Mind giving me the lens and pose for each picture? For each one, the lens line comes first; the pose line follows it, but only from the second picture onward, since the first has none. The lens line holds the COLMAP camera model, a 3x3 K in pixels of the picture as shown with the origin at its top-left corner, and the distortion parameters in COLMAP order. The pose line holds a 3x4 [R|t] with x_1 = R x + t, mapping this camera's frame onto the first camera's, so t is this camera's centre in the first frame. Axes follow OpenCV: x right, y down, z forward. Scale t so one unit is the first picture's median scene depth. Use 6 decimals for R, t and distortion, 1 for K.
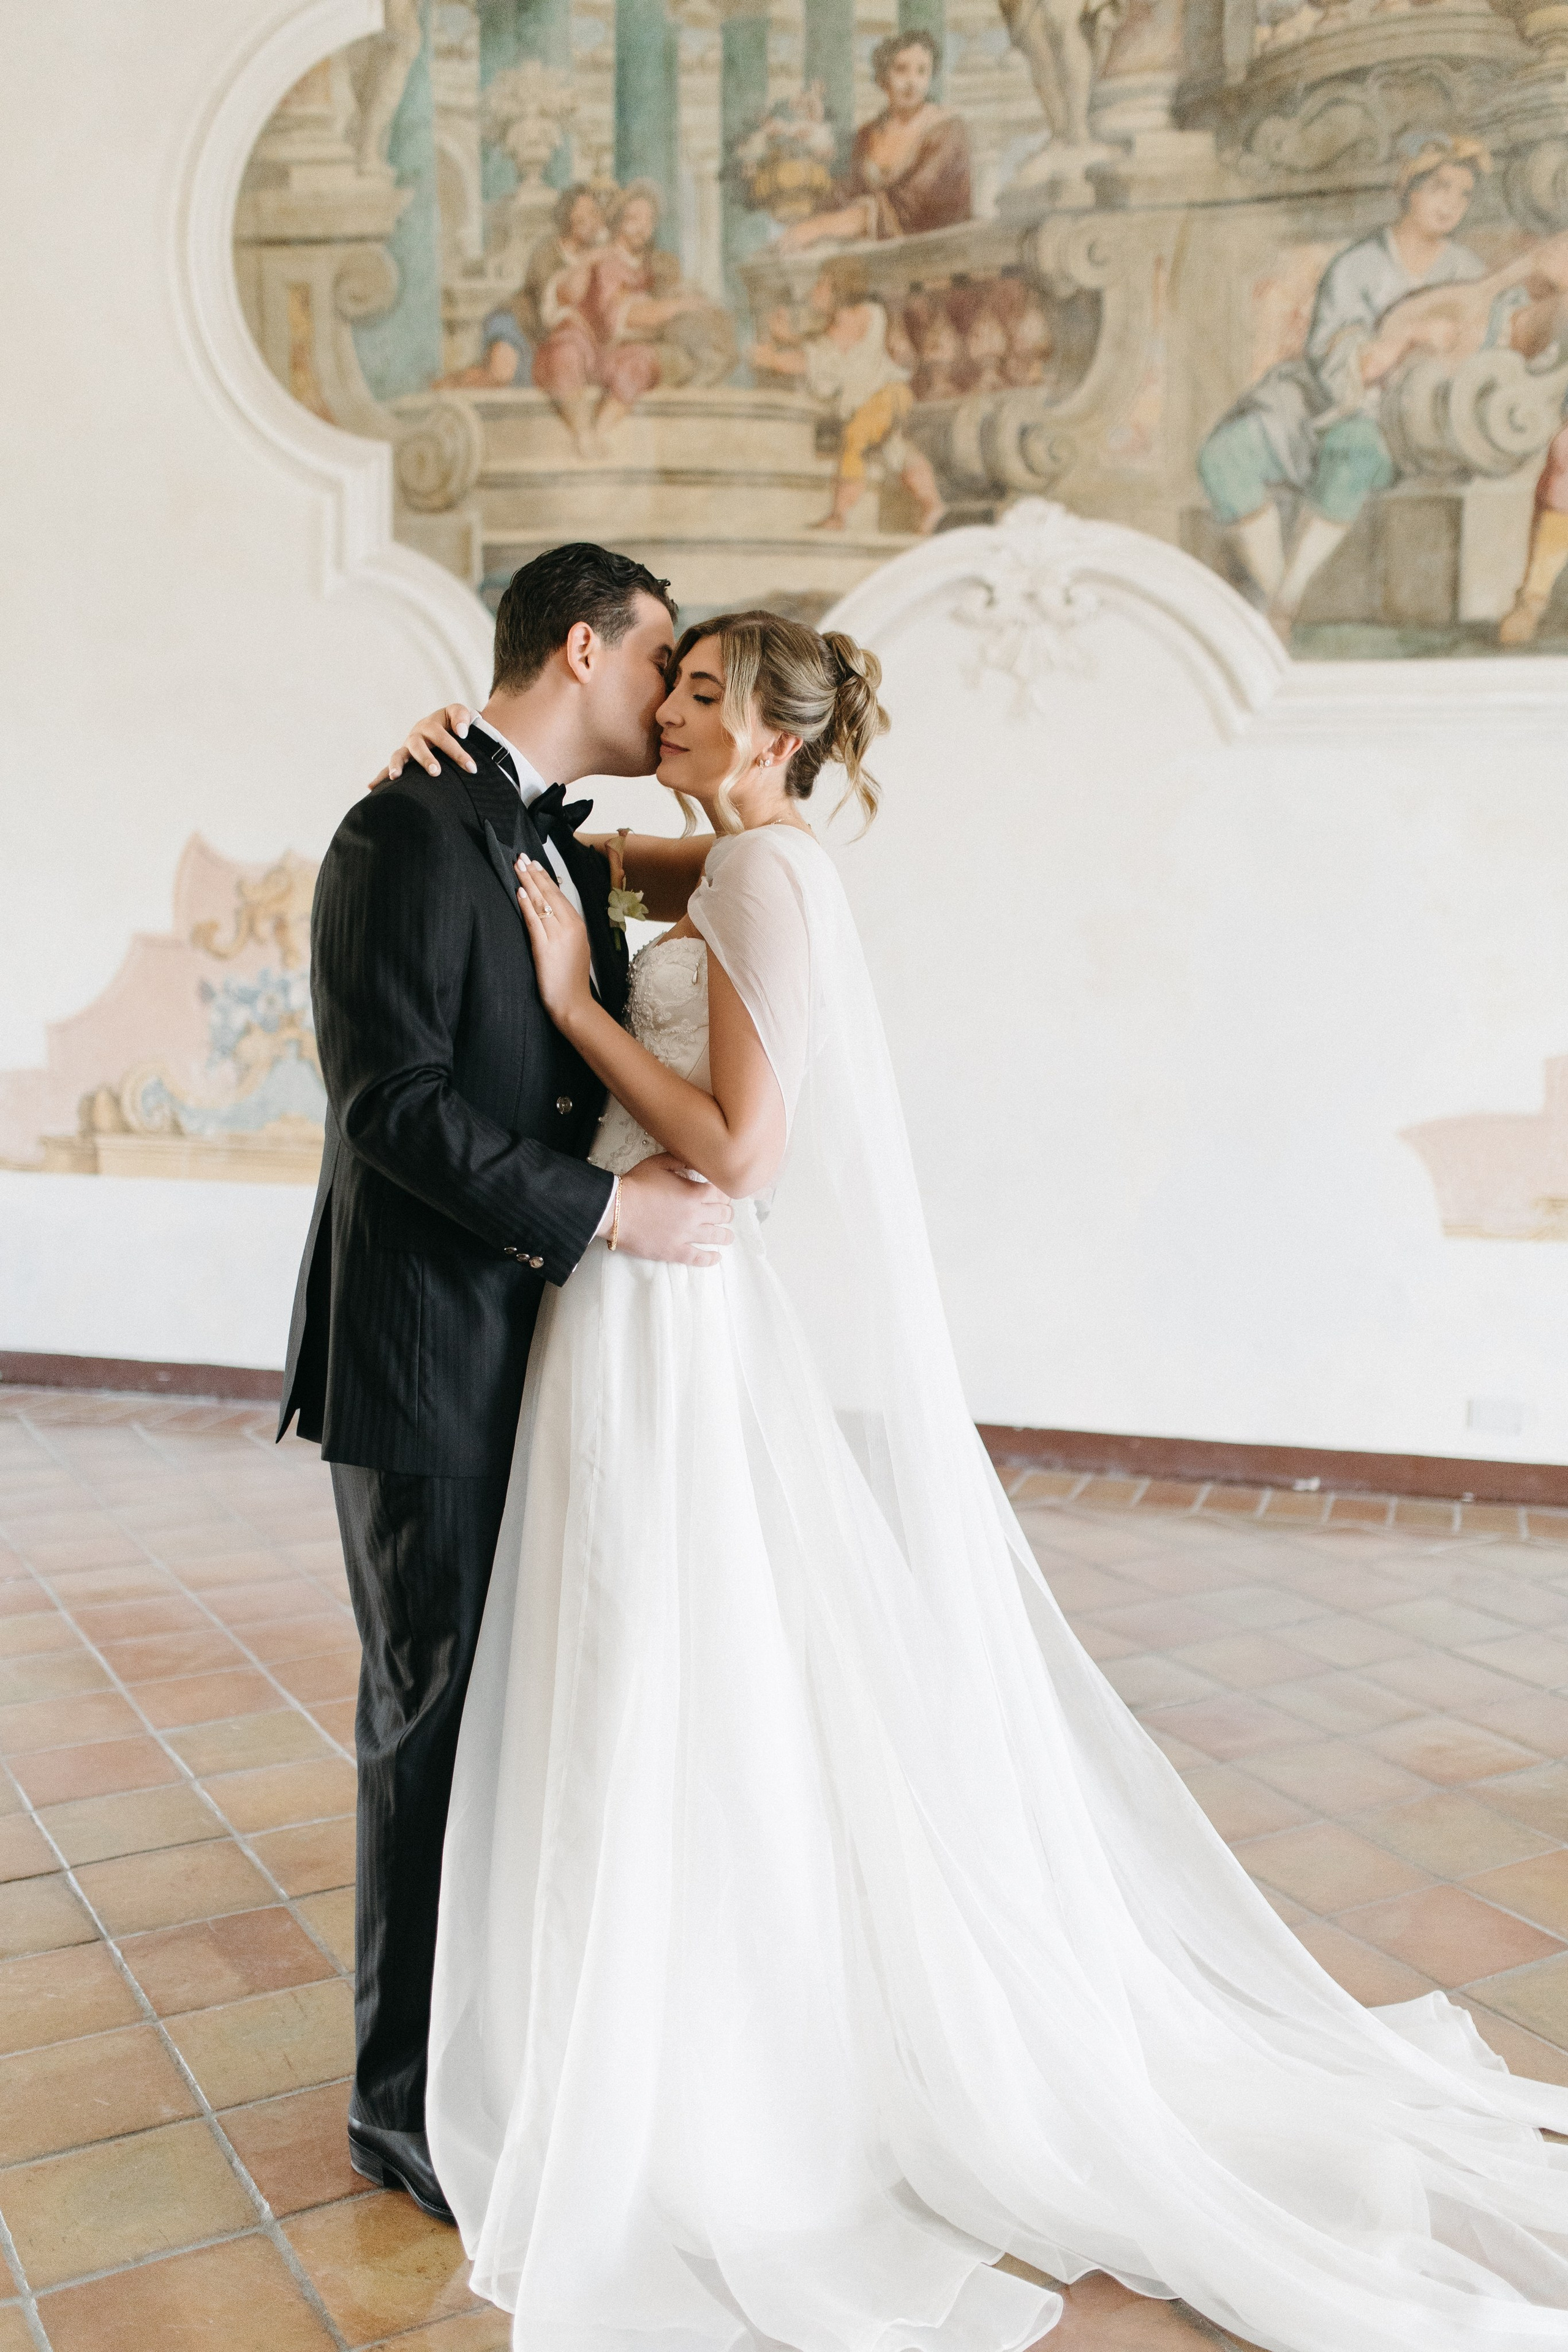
lens RADIAL K [[2273.2, 0, 802.9], [0, 2273.2, 1217.1], [0, 0, 1]] dist [-0.001900, 0.017284]
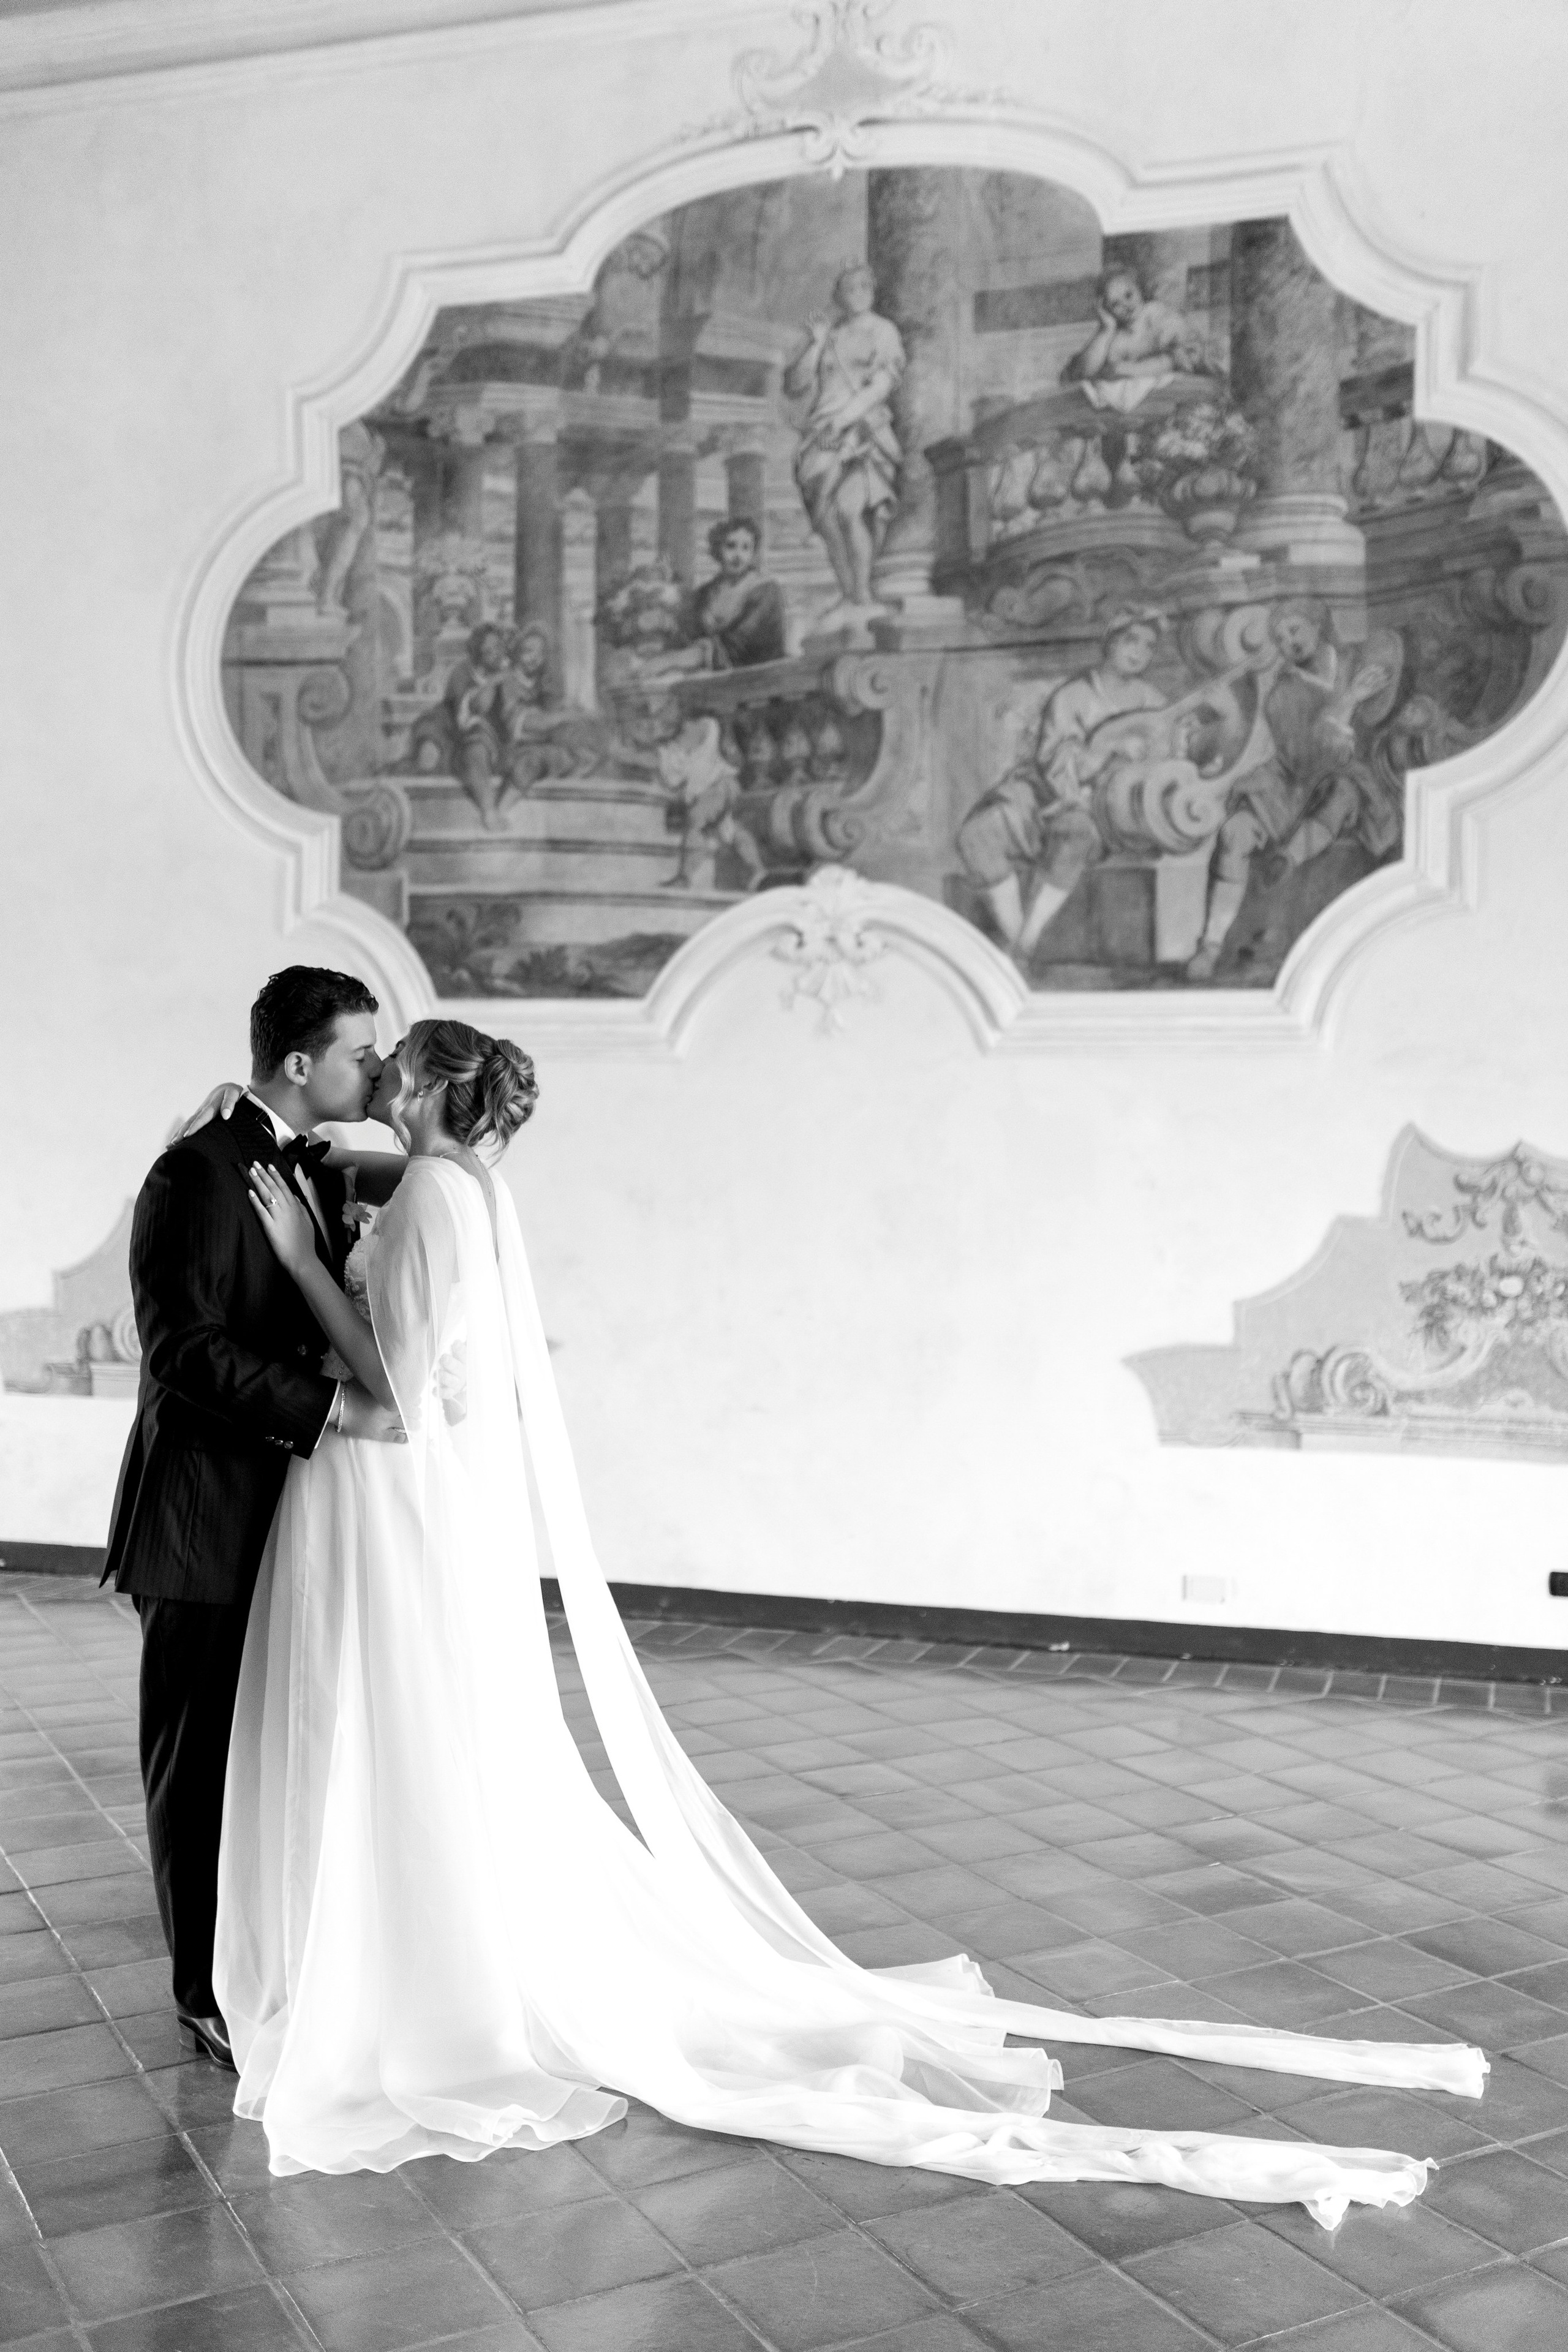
lens RADIAL K [[2222.7, 0, 804.0], [0, 2222.7, 1196.7], [0, 0, 1]] dist [-0.008876, 0.034035]
pose [[0.999992, -0.000411, -0.004086, 0.088217], [-0.000045, 0.993804, -0.111144, 0.009205], [0.004106, 0.111143, 0.993796, -0.222006]]
